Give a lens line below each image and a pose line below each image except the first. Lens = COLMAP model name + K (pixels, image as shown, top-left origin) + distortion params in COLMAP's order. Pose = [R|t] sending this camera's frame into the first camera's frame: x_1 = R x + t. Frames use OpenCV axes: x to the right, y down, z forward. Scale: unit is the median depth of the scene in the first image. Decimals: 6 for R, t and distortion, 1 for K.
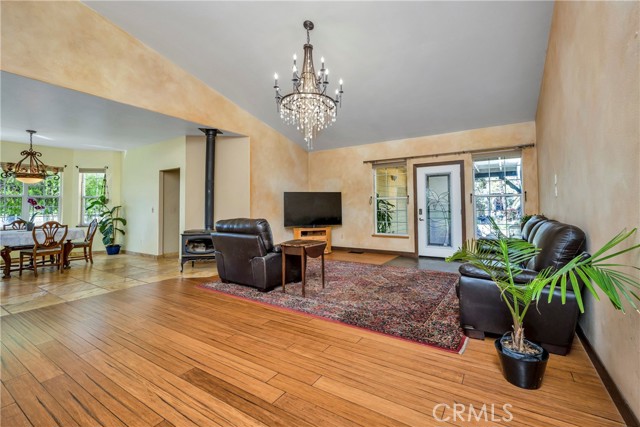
lens RADIAL K [[275.0, 0, 346.1], [0, 275.0, 195.2], [0, 0, 1]] dist [0.000671, 0.000342]
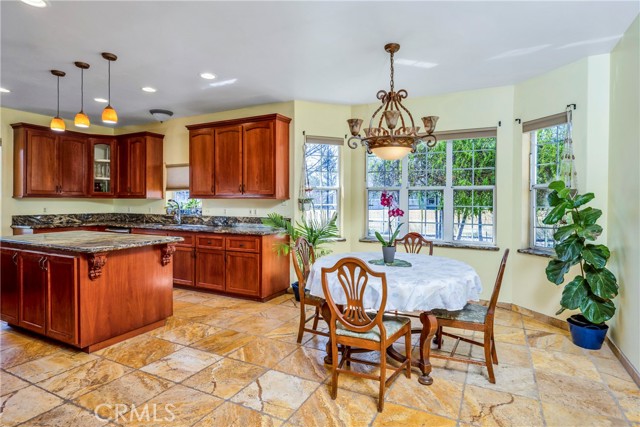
lens RADIAL K [[334.3, 0, 318.9], [0, 334.3, 205.6], [0, 0, 1]] dist [-0.001499, 0.000139]
pose [[0.048261, 0.026123, -0.998493, -0.583179], [0.032737, 0.999080, 0.027720, 0.014746], [0.998298, -0.034025, 0.047362, 0.849698]]
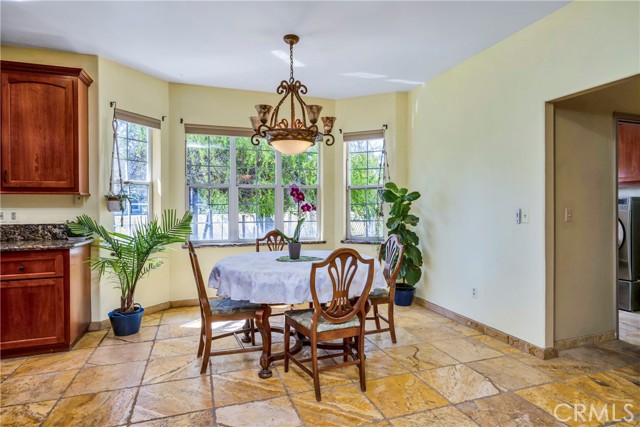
lens RADIAL K [[374.7, 0, 321.8], [0, 374.7, 210.2], [0, 0, 1]] dist [-0.002251, -0.000440]
pose [[0.758069, 0.017195, -0.651947, -0.703441], [0.017171, 0.998780, 0.046308, 0.021984], [0.651948, -0.046299, 0.756849, 0.557535]]
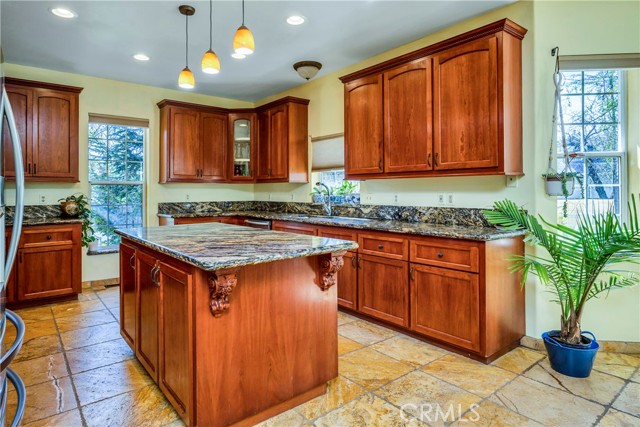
lens RADIAL K [[364.9, 0, 300.8], [0, 364.9, 188.7], [0, 0, 1]] dist [0.001072, -0.000336]
pose [[-0.371189, 0.010306, -0.928500, -0.864962], [0.044290, 0.998997, -0.006617, 0.028411], [0.927500, -0.043580, -0.371274, 0.702762]]
